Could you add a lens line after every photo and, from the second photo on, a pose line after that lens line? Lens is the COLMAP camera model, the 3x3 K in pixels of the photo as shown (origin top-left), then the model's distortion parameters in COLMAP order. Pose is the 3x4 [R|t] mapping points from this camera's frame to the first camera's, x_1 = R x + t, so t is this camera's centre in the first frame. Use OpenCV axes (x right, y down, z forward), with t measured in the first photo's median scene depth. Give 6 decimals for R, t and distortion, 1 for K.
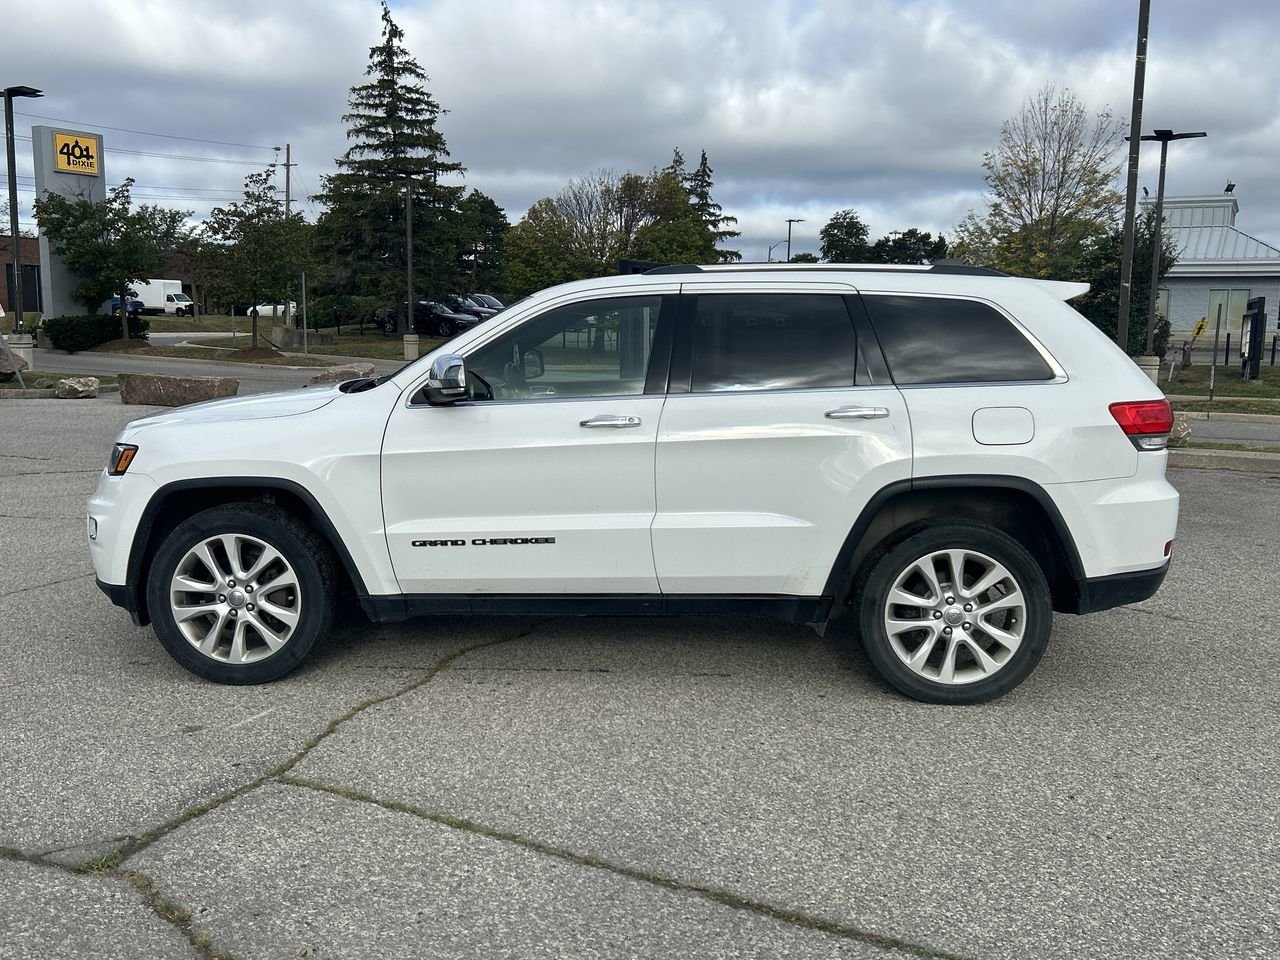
lens RADIAL K [[1209.2, 0, 624.9], [0, 1209.2, 468.7], [0, 0, 1]] dist [0.123136, -0.244669]
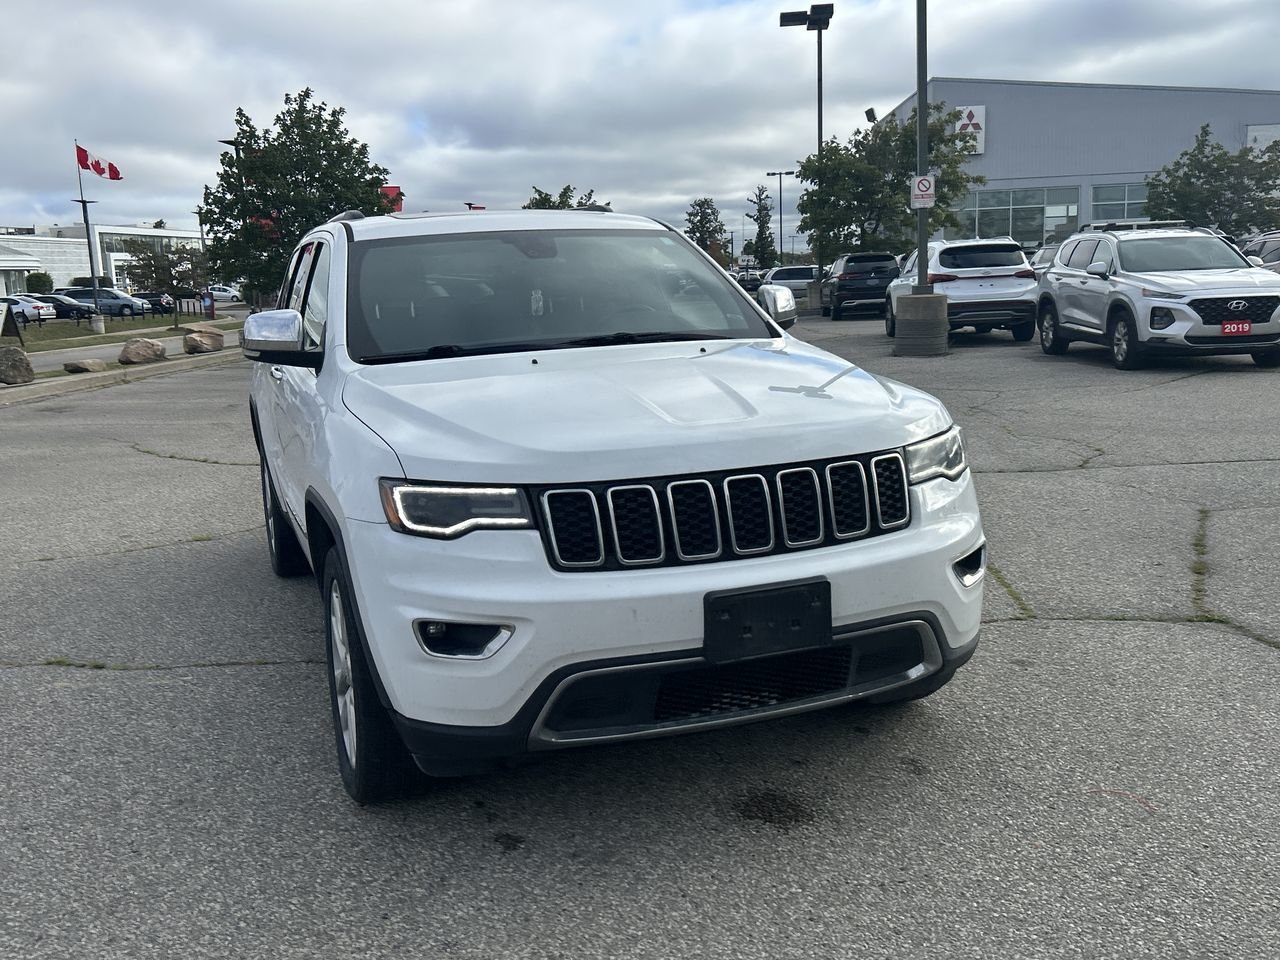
lens RADIAL K [[1213.8, 0, 624.4], [0, 1213.8, 478.7], [0, 0, 1]] dist [0.068049, -0.084327]
pose [[-0.407421, -0.147910, 0.901183, -0.974273], [0.149506, 0.962681, 0.225595, -0.176109], [-0.900919, 0.226645, -0.370103, 1.457497]]
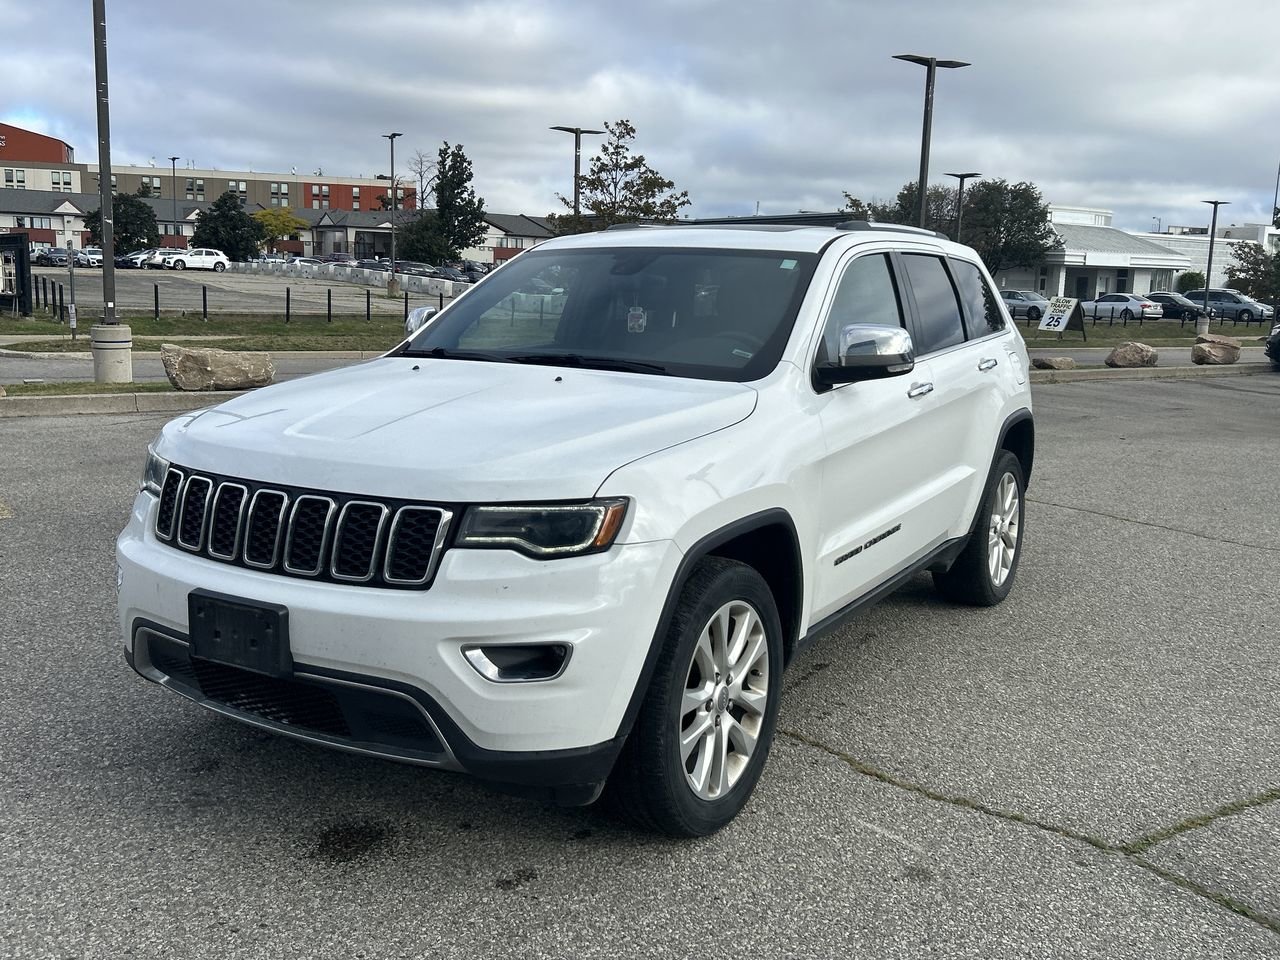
lens RADIAL K [[1209.2, 0, 624.9], [0, 1209.2, 468.7], [0, 0, 1]] dist [0.123136, -0.244669]
pose [[0.462844, -0.135138, 0.876078, -0.912205], [0.088067, 0.990432, 0.106251, -0.094070], [-0.882054, 0.027976, 0.470317, 0.734854]]
